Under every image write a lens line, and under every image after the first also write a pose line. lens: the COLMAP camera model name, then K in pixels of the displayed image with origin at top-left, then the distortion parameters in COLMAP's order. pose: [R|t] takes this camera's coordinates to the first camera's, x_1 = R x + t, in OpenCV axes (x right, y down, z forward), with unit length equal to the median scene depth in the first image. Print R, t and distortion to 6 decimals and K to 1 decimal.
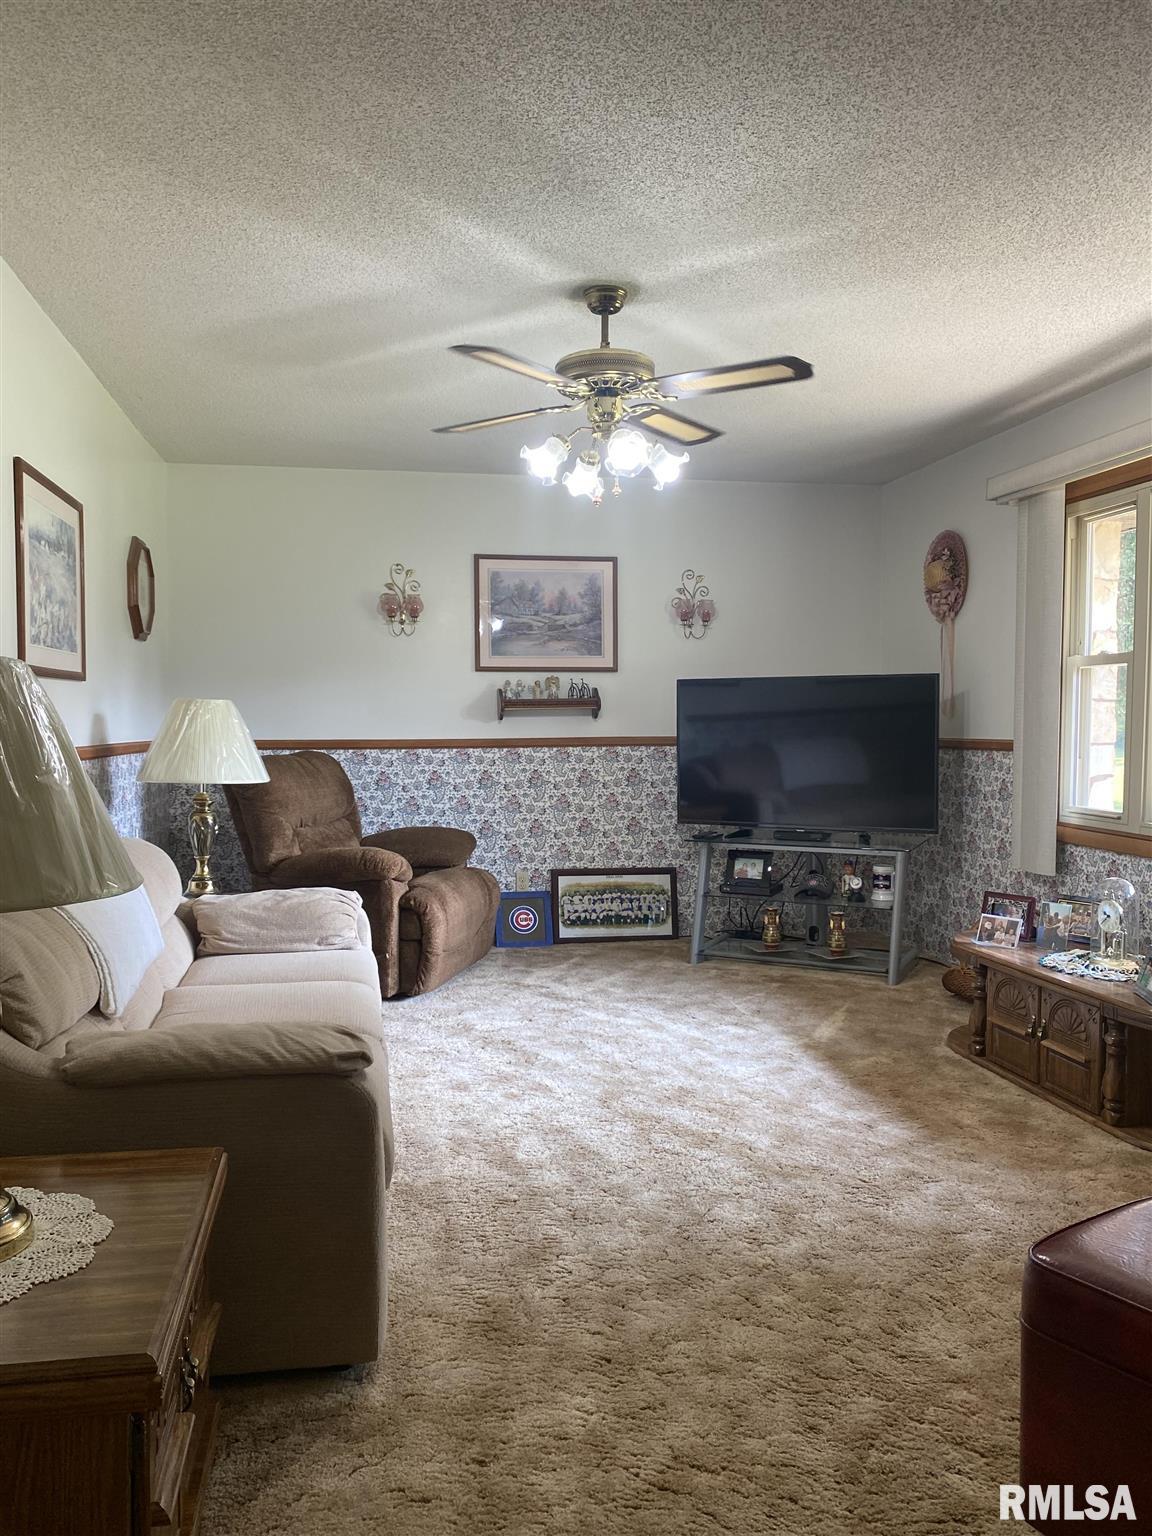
lens RADIAL K [[1170.5, 0, 575.2], [0, 1170.5, 768.3], [0, 0, 1]] dist [-0.005018, -0.003434]
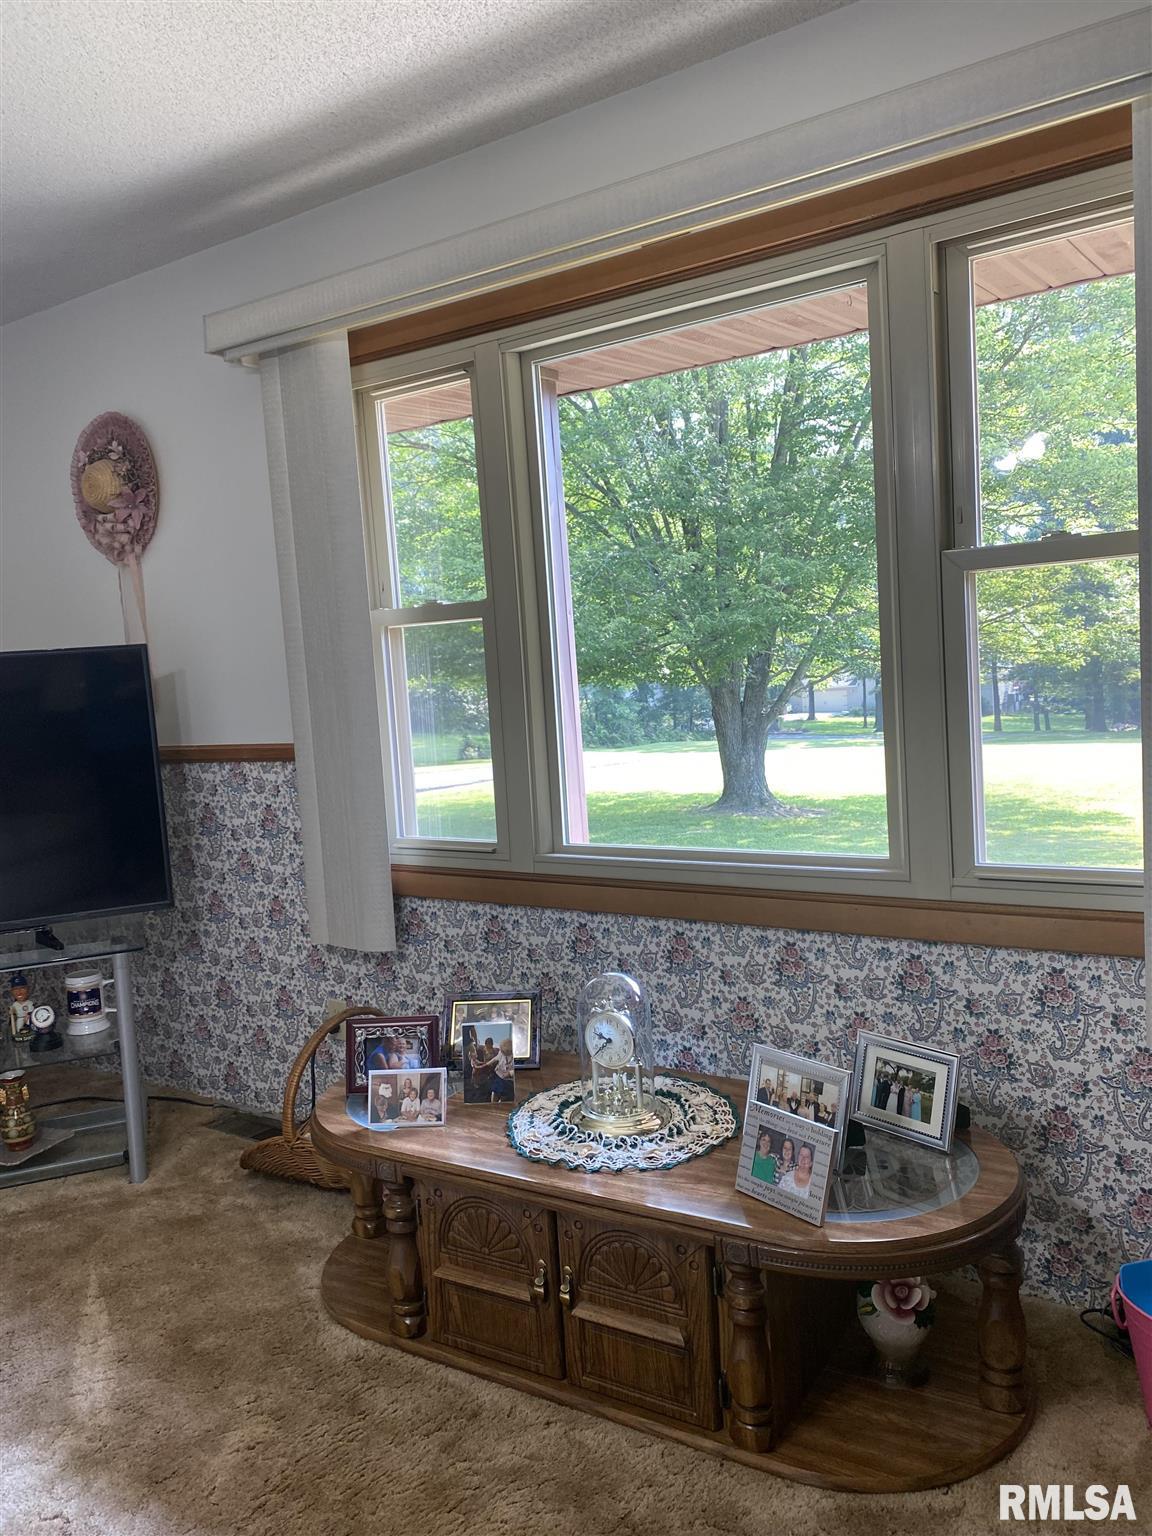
lens RADIAL K [[1170.5, 0, 580.2], [0, 1170.5, 766.1], [0, 0, 1]] dist [-0.005018, -0.003434]
pose [[0.693199, -0.112576, 0.711900, 0.034755], [0.097591, 0.993291, 0.062046, -0.038434], [-0.714109, 0.026465, 0.699534, 0.475560]]
